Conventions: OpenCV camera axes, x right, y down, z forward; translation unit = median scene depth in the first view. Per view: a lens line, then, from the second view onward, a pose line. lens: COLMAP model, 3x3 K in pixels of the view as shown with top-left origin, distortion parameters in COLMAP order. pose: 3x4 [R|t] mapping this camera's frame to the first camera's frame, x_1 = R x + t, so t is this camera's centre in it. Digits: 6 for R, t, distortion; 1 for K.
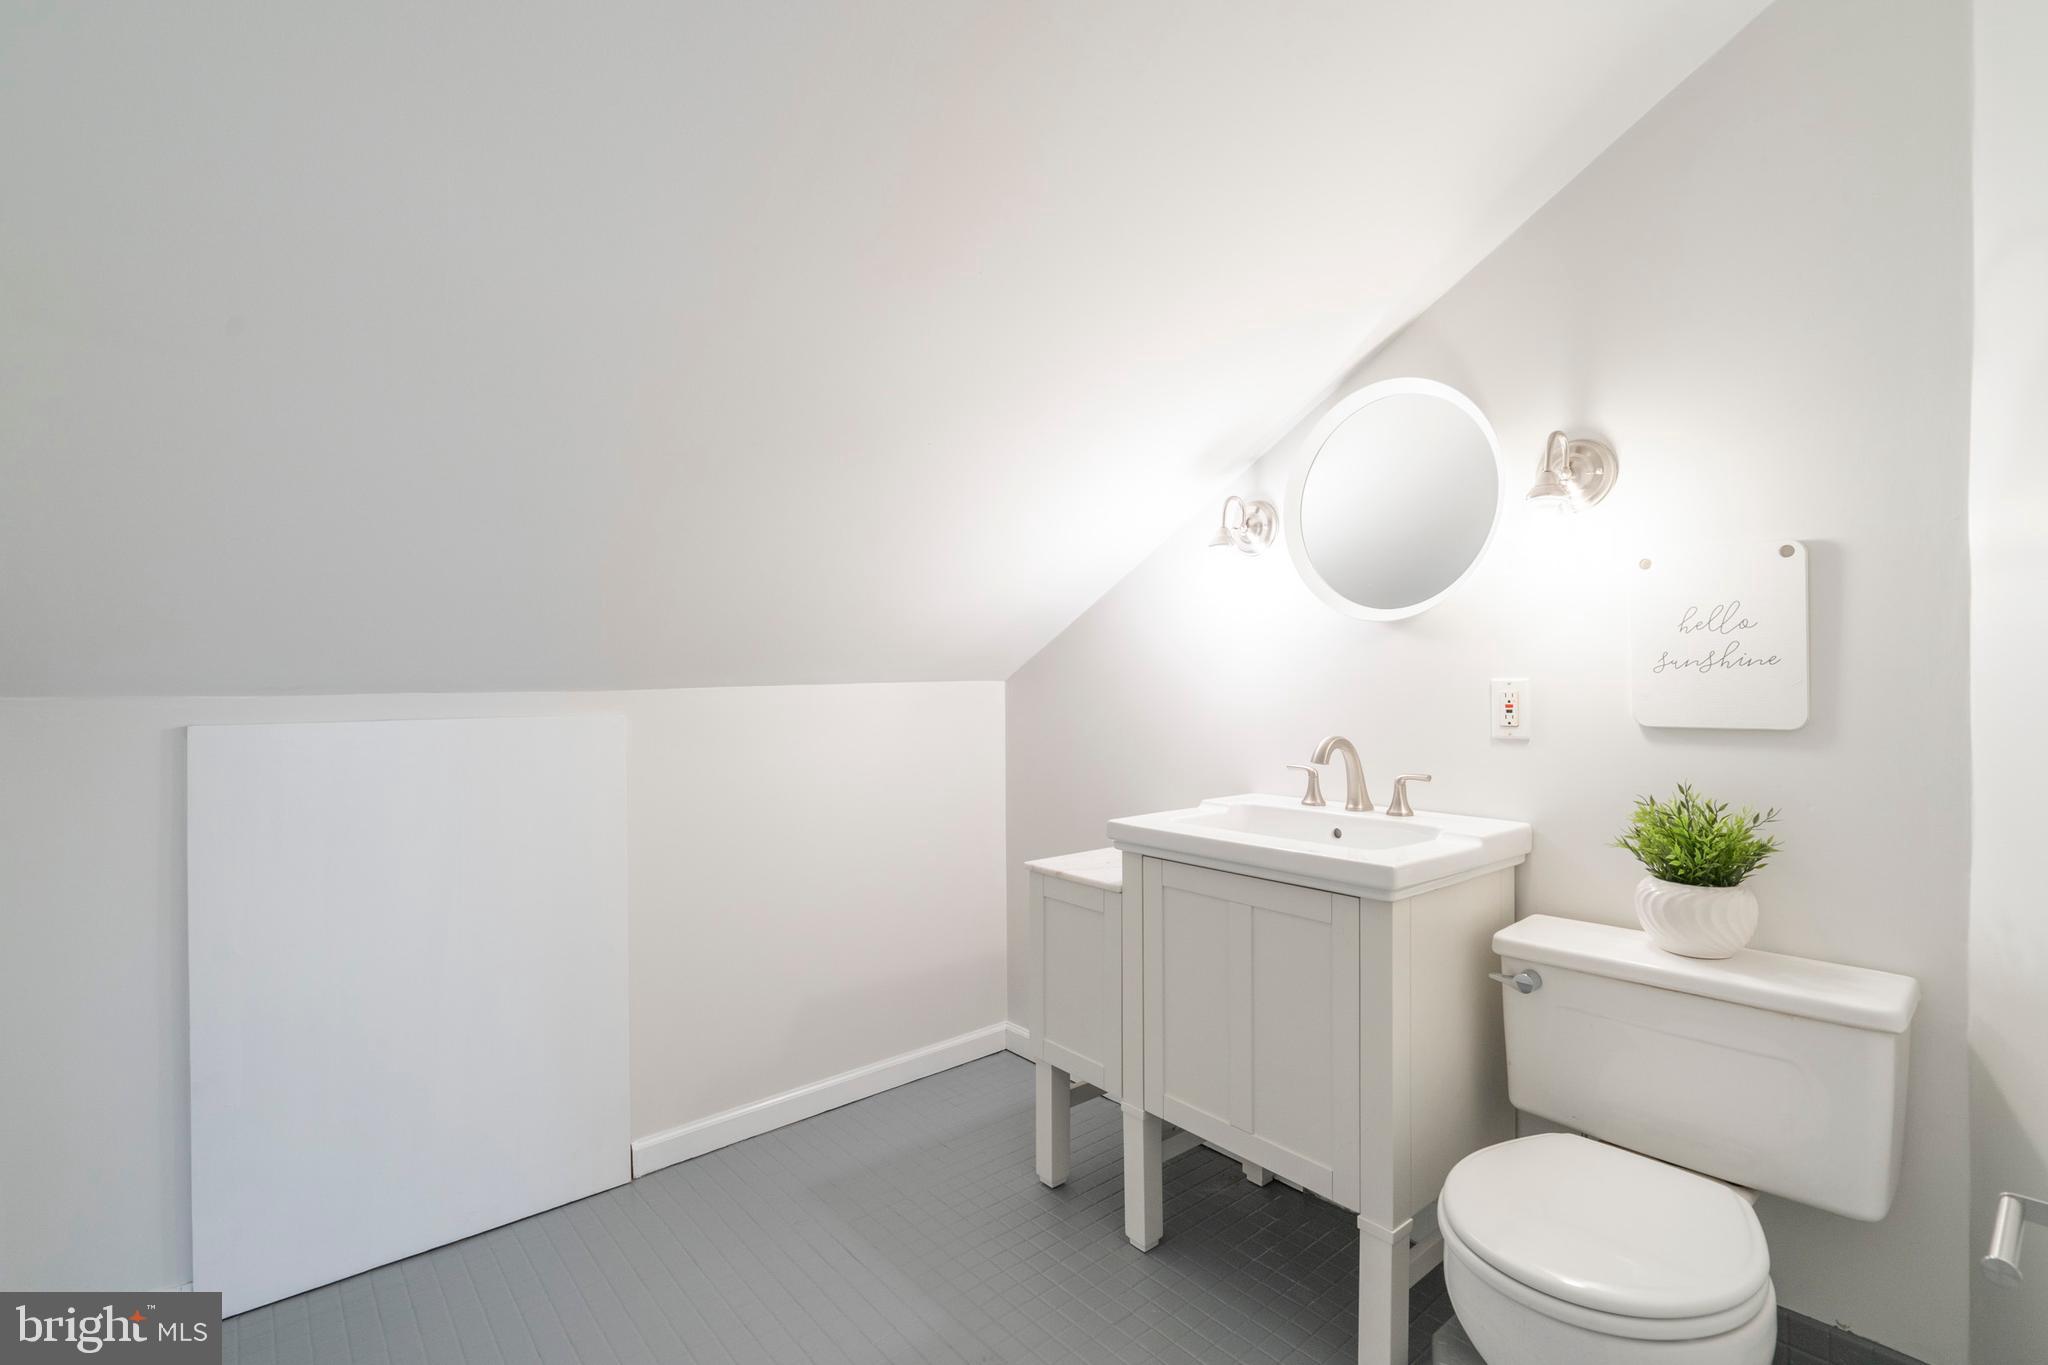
lens RADIAL K [[934.8, 0, 1027.7], [0, 934.8, 675.8], [0, 0, 1]] dist [-0.008585, 0.002827]
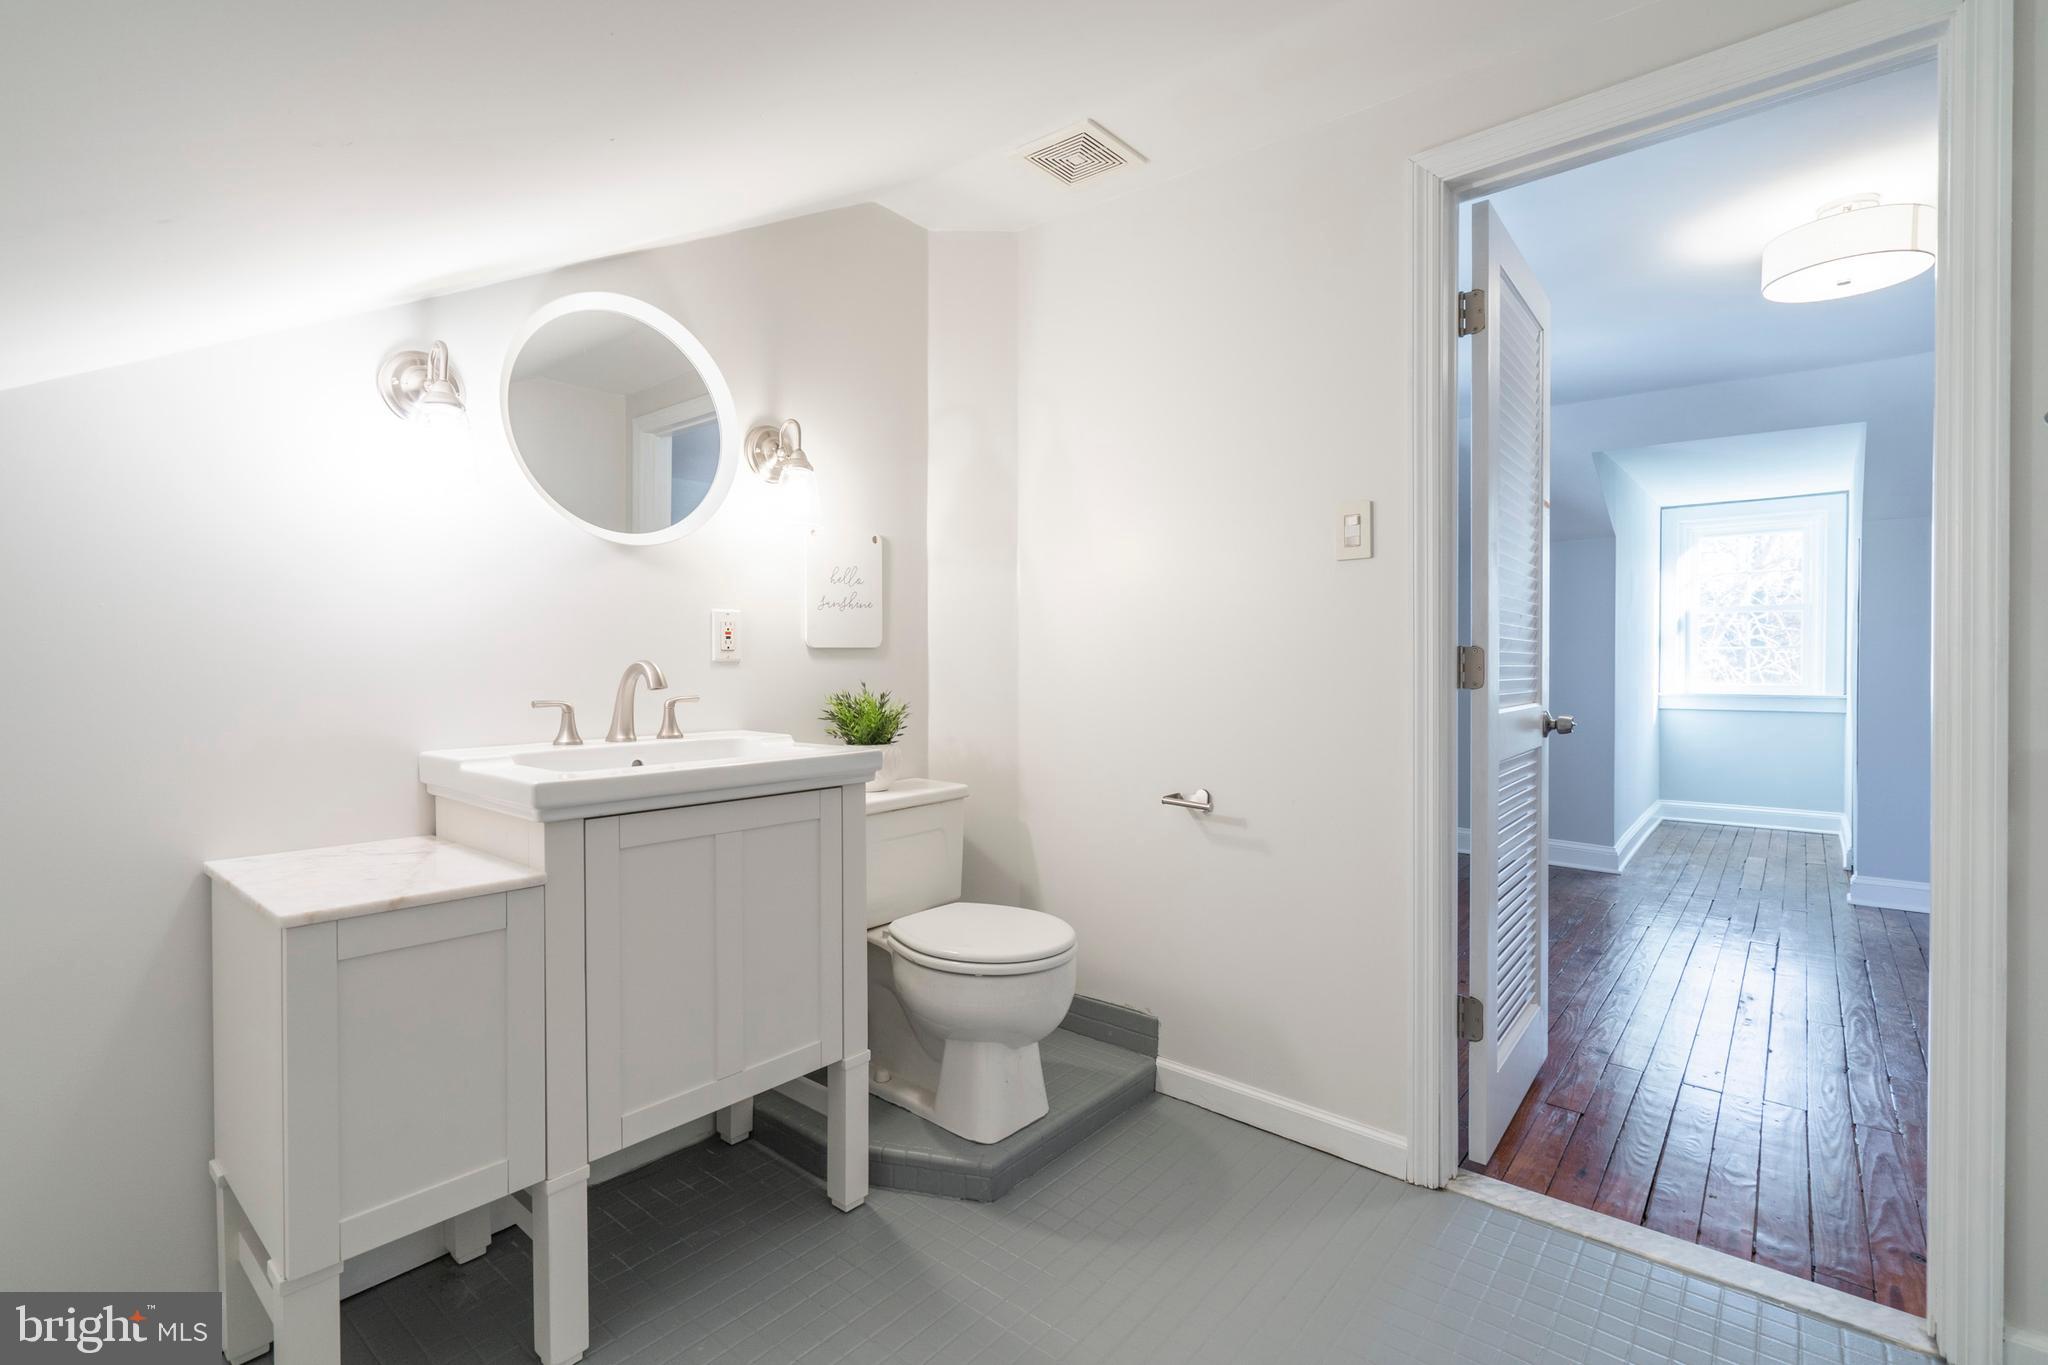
lens RADIAL K [[934.8, 0, 1024.5], [0, 934.8, 680.3], [0, 0, 1]] dist [-0.008585, 0.002827]
pose [[-0.179410, -0.013226, 0.983686, -0.752234], [0.000493, 0.999908, 0.013534, 0.080628], [-0.983774, 0.002913, -0.179387, 0.891072]]
